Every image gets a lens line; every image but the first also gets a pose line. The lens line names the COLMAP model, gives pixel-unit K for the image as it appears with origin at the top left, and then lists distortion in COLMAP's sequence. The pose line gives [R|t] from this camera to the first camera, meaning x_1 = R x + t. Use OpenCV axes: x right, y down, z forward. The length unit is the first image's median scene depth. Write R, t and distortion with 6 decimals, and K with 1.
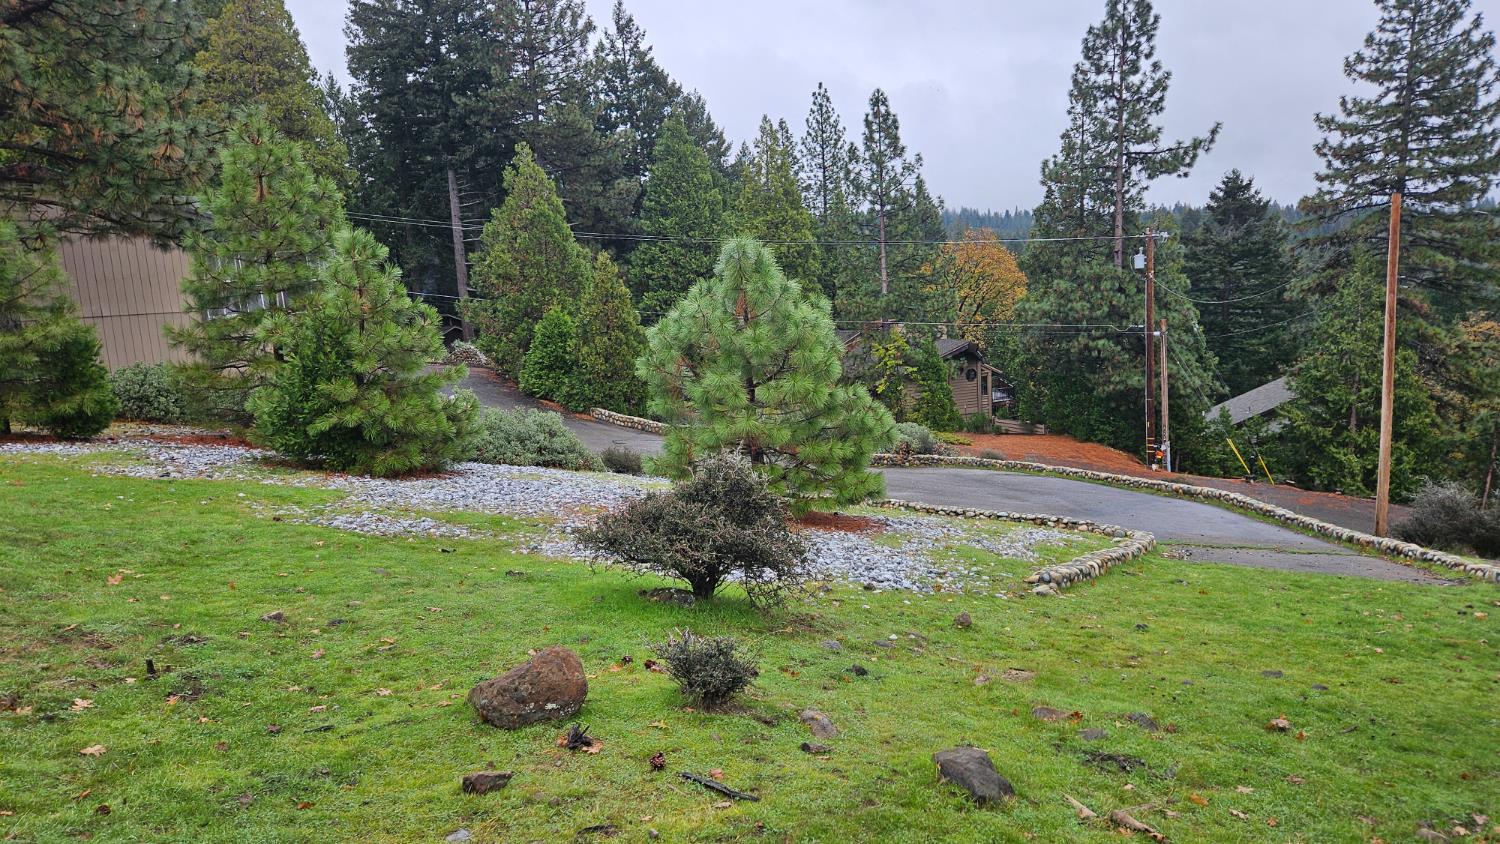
lens RADIAL K [[1002.3, 0, 747.1], [0, 1002.3, 419.1], [0, 0, 1]] dist [0.081587, -0.062442]
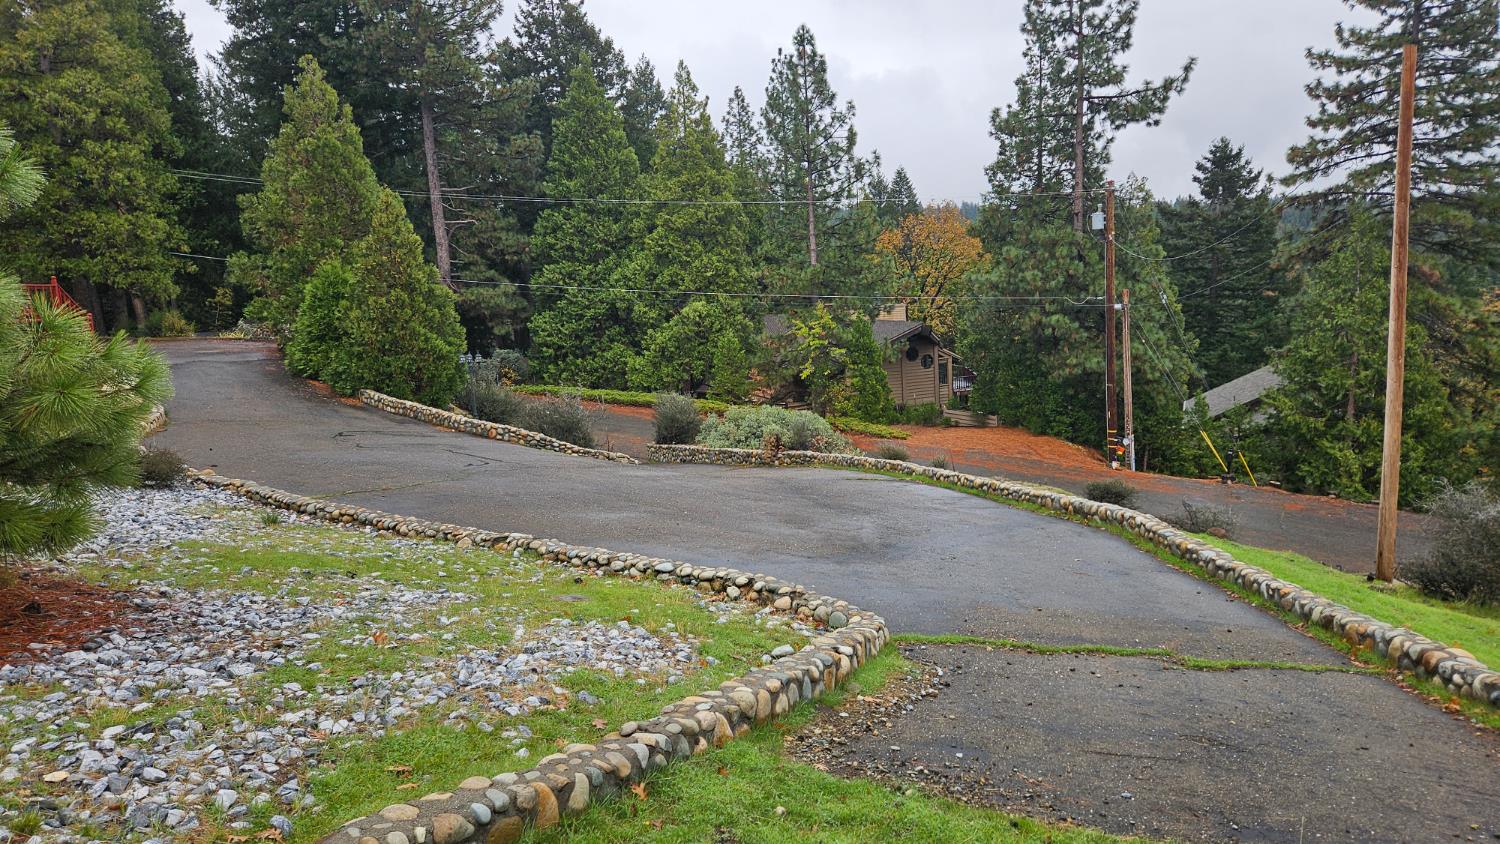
lens RADIAL K [[1002.3, 0, 755.8], [0, 1002.3, 413.8], [0, 0, 1]] dist [0.081587, -0.062442]
pose [[0.999988, -0.000301, 0.004914, 0.135169], [0.000305, 1.000000, -0.000721, 0.007299], [-0.004914, 0.000722, 0.999988, 0.220367]]
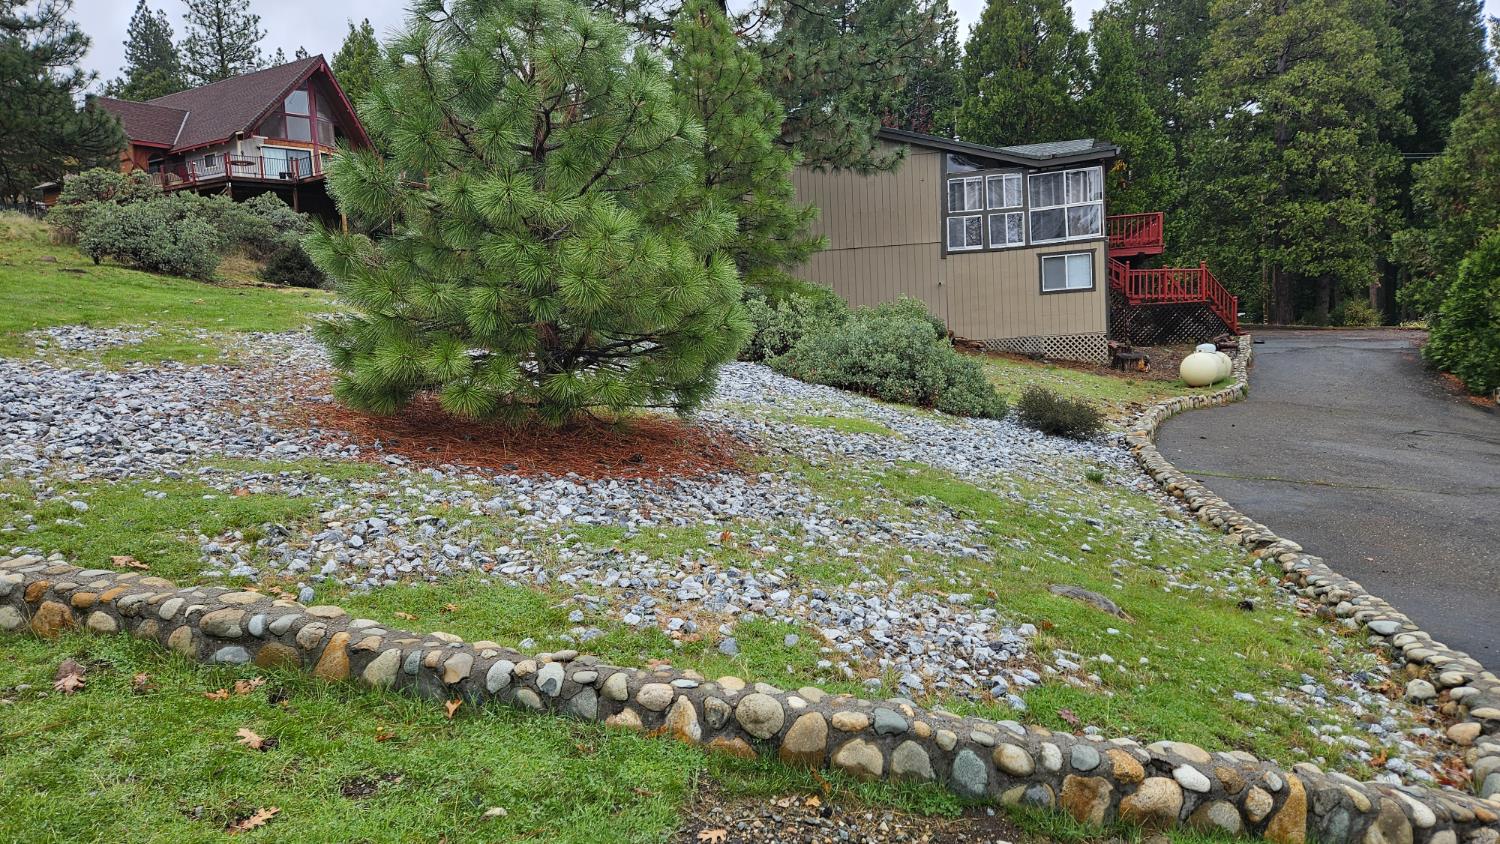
lens RADIAL K [[1002.3, 0, 743.8], [0, 1002.3, 416.7], [0, 0, 1]] dist [0.081587, -0.062442]
pose [[0.411793, 0.105171, -0.905188, 0.268889], [-0.107582, 0.991982, 0.066314, 0.017740], [0.904905, 0.070074, 0.419806, 0.379887]]
